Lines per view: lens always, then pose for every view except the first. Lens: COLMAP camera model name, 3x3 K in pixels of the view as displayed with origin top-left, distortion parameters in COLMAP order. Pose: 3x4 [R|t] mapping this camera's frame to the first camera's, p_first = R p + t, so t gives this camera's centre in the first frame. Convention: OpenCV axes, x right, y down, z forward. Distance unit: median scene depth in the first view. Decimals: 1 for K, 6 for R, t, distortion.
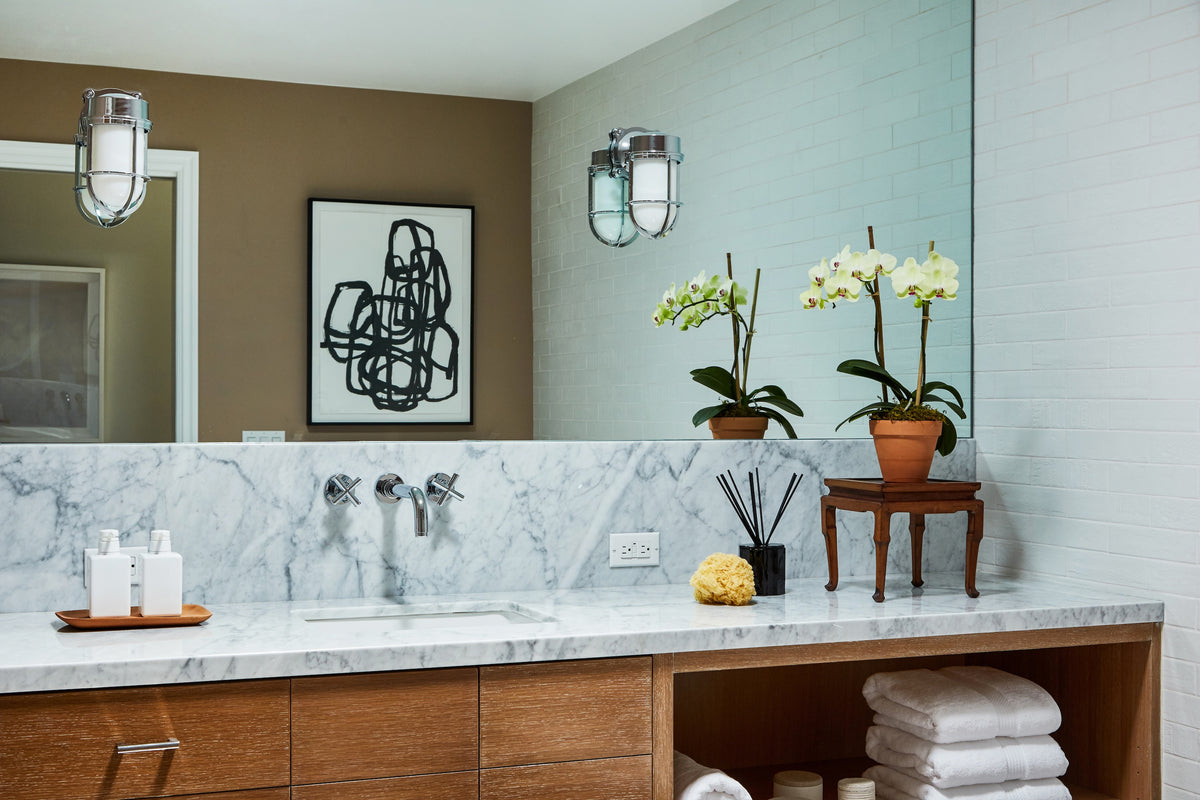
lens RADIAL K [[1657.9, 0, 597.8], [0, 1657.9, 408.0], [0, 0, 1]] dist [-0.025235, 0.000000]
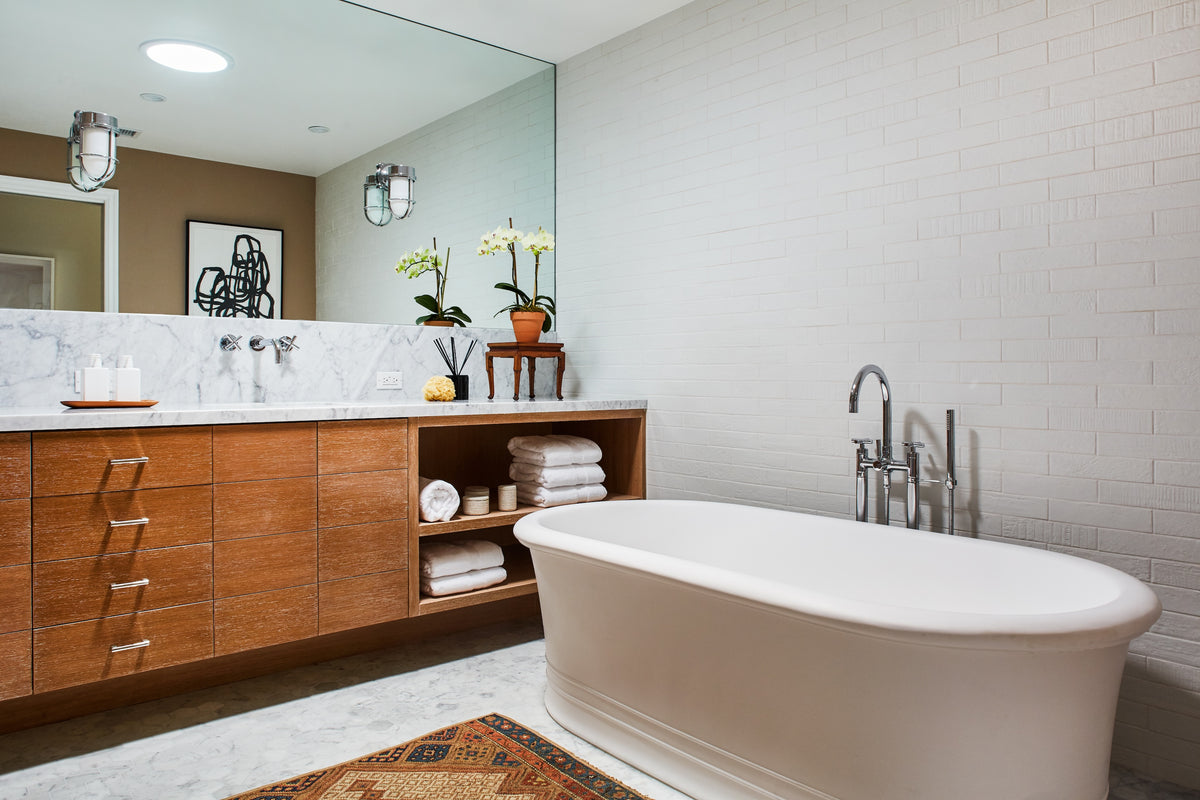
lens RADIAL K [[844.9, 0, 605.5], [0, 844.9, 373.1], [0, 0, 1]] dist [-0.039931, 0.032863]
pose [[0.950324, -0.000577, 0.311263, -0.048522], [0.002045, 0.999988, -0.004387, 0.088314], [-0.311257, 0.004806, 0.950314, -0.019723]]
